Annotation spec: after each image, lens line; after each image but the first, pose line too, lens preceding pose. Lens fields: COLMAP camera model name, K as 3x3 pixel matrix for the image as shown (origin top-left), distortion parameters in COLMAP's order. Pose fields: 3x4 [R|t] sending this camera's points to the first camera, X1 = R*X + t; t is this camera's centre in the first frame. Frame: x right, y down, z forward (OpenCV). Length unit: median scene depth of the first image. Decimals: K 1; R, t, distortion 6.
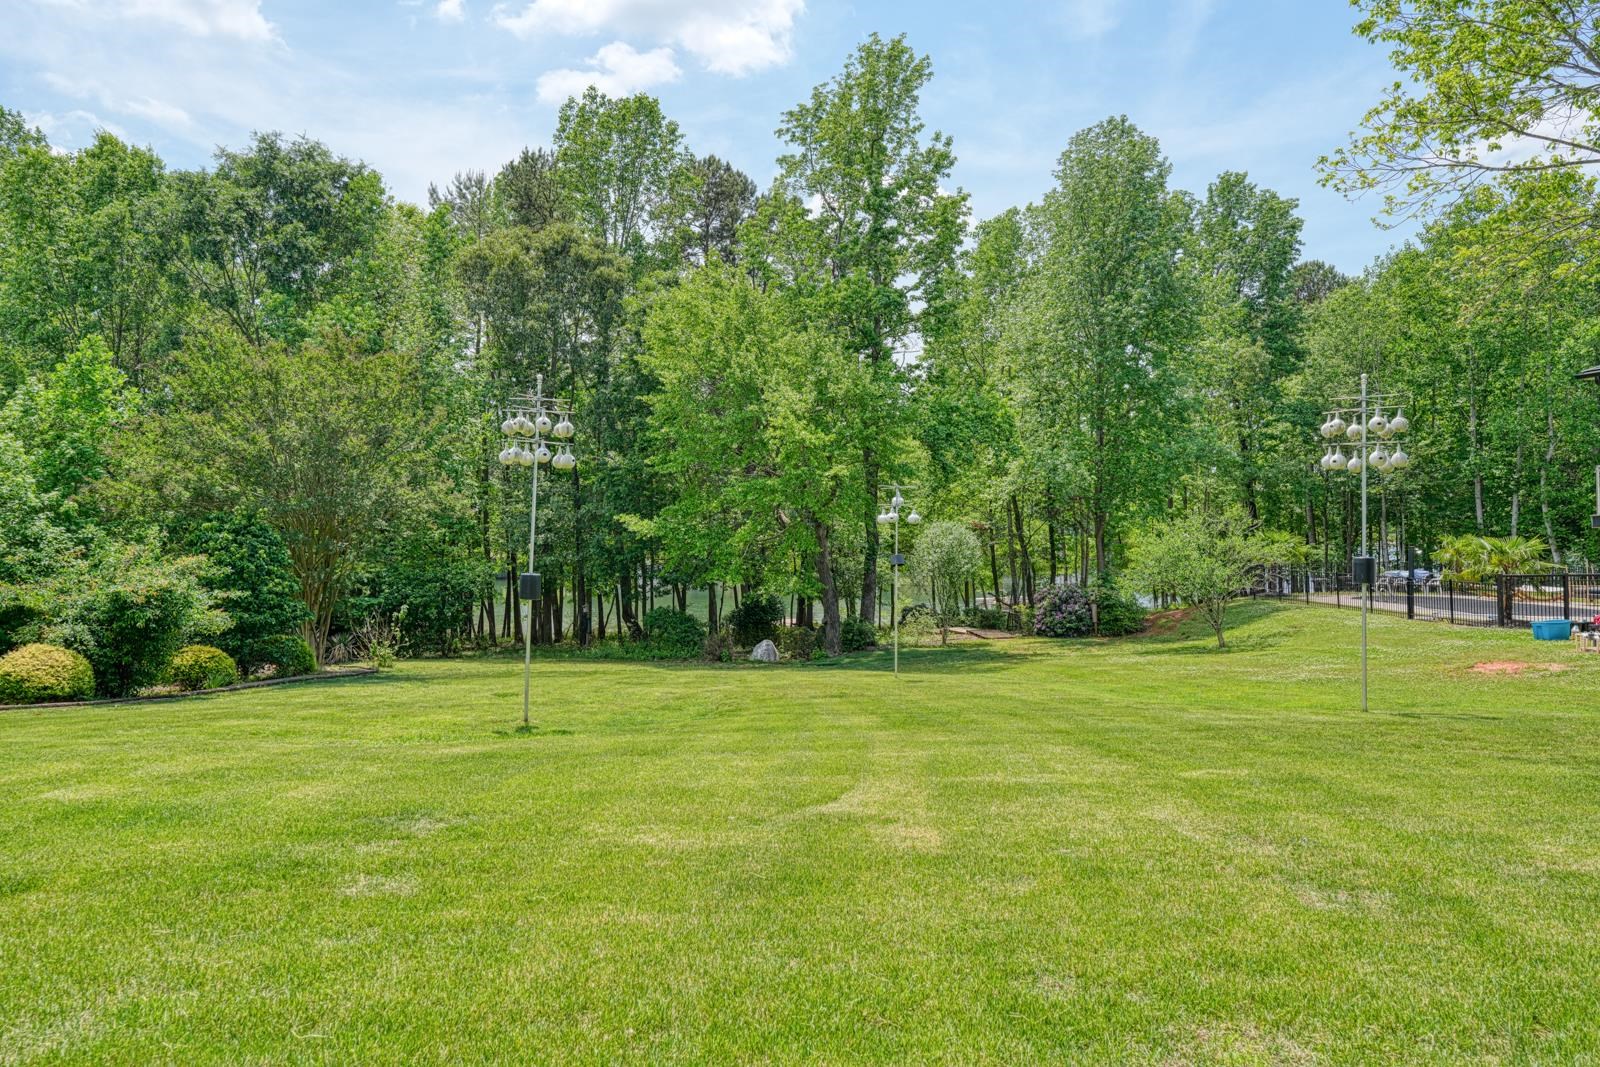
lens RADIAL K [[1084.1, 0, 800.0], [0, 1084.1, 533.5], [0, 0, 1]] dist [0.006353, 0.002712]
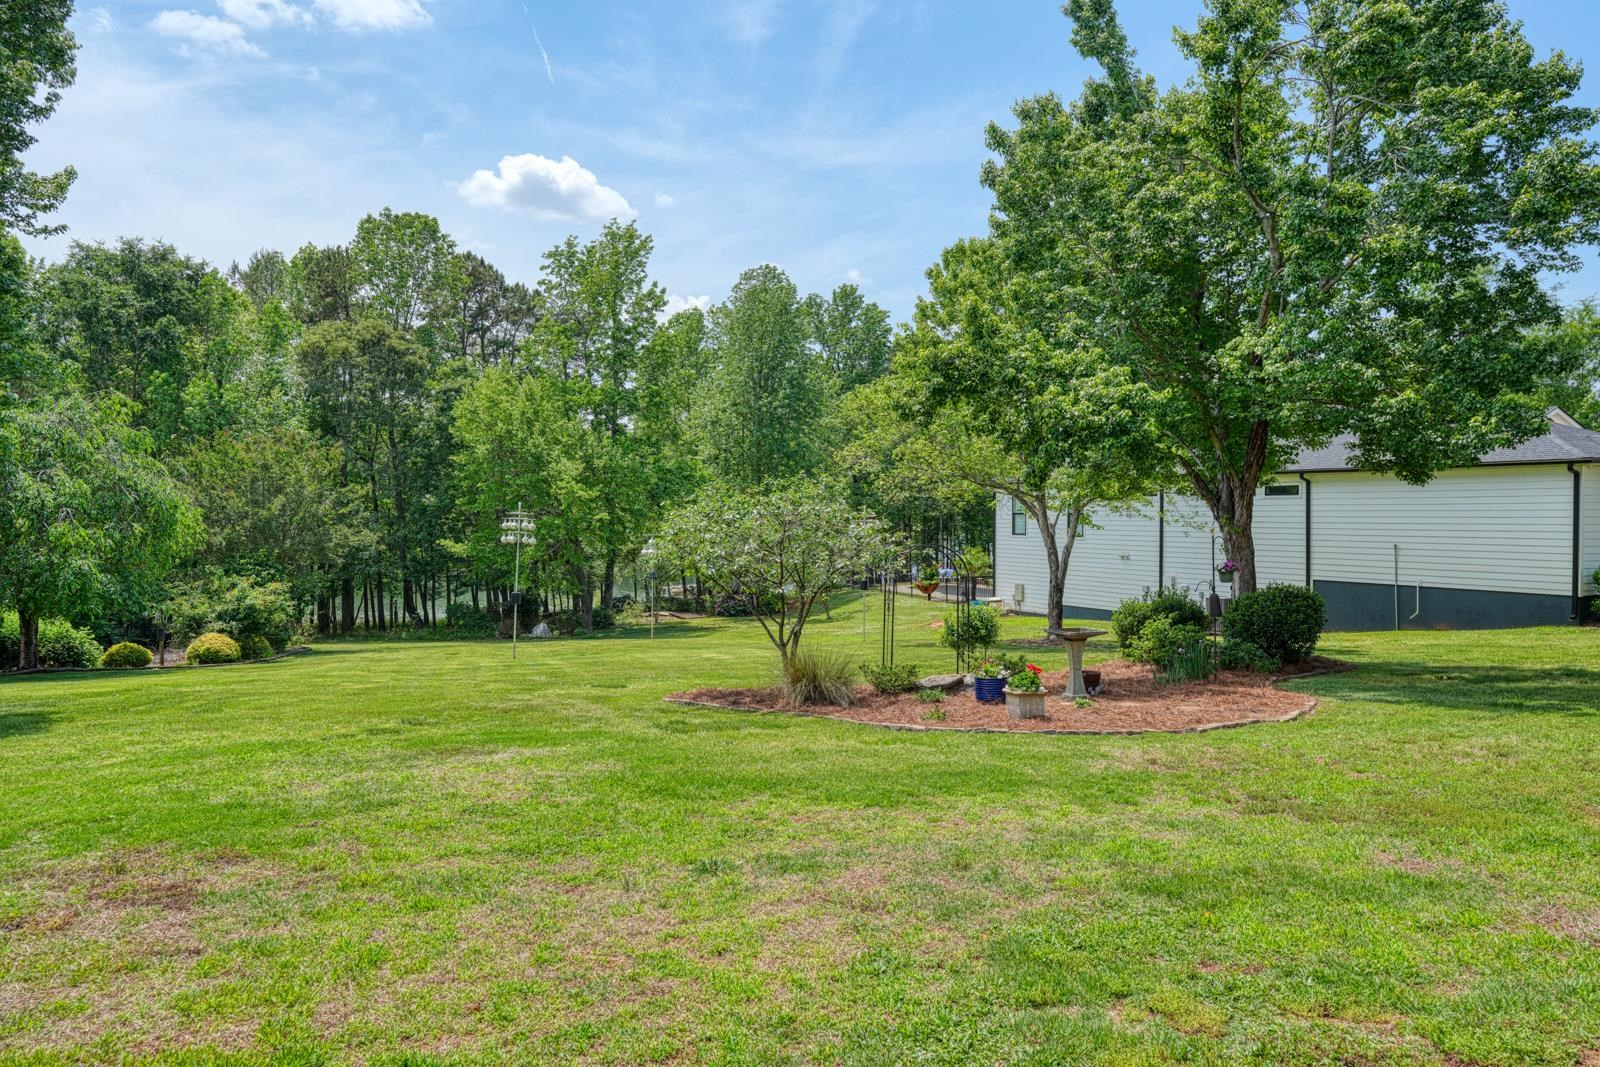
lens RADIAL K [[1084.1, 0, 800.0], [0, 1084.1, 533.5], [0, 0, 1]] dist [0.006353, 0.002712]
pose [[0.951733, -0.002125, 0.306919, -0.137612], [-0.002382, 0.999895, 0.014311, -0.042506], [-0.306918, -0.014352, 0.951628, -0.472553]]
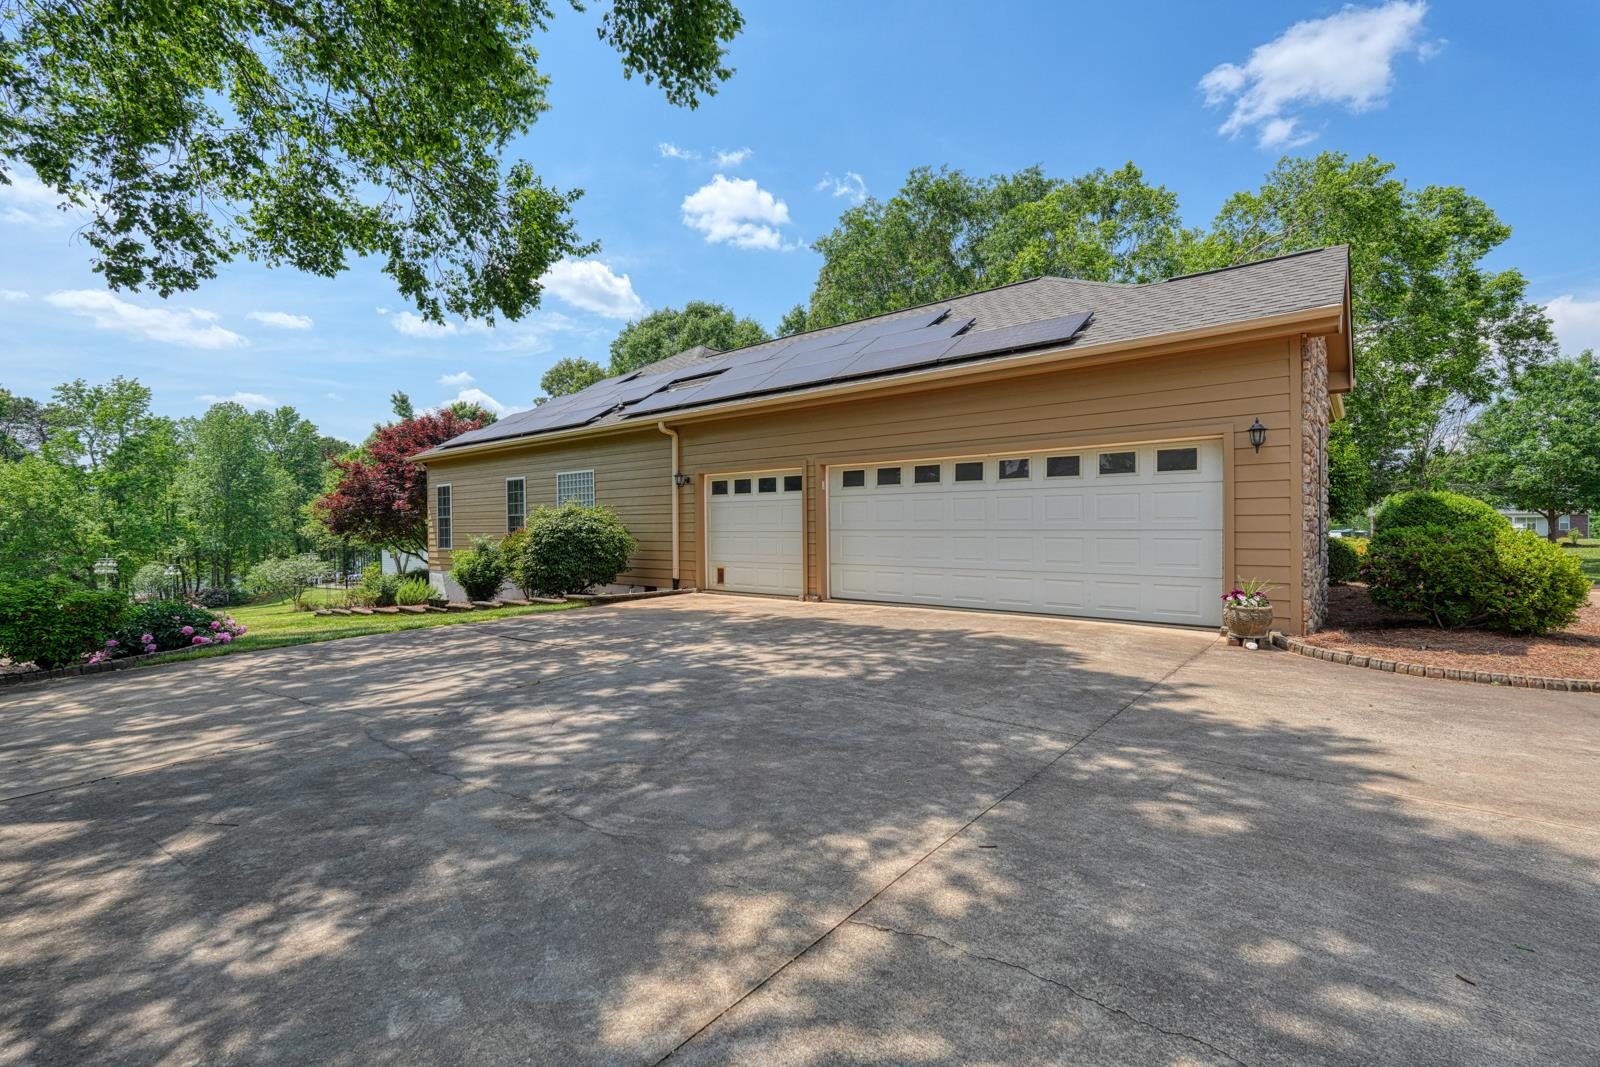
lens RADIAL K [[688.6, 0, 800.0], [0, 688.6, 533.5], [0, 0, 1]] dist [0.000835, -0.000021]
pose [[0.530796, -0.008811, 0.847454, -0.419755], [0.006819, 0.999958, 0.006125, -0.085308], [-0.847472, 0.002528, 0.530834, -1.093560]]
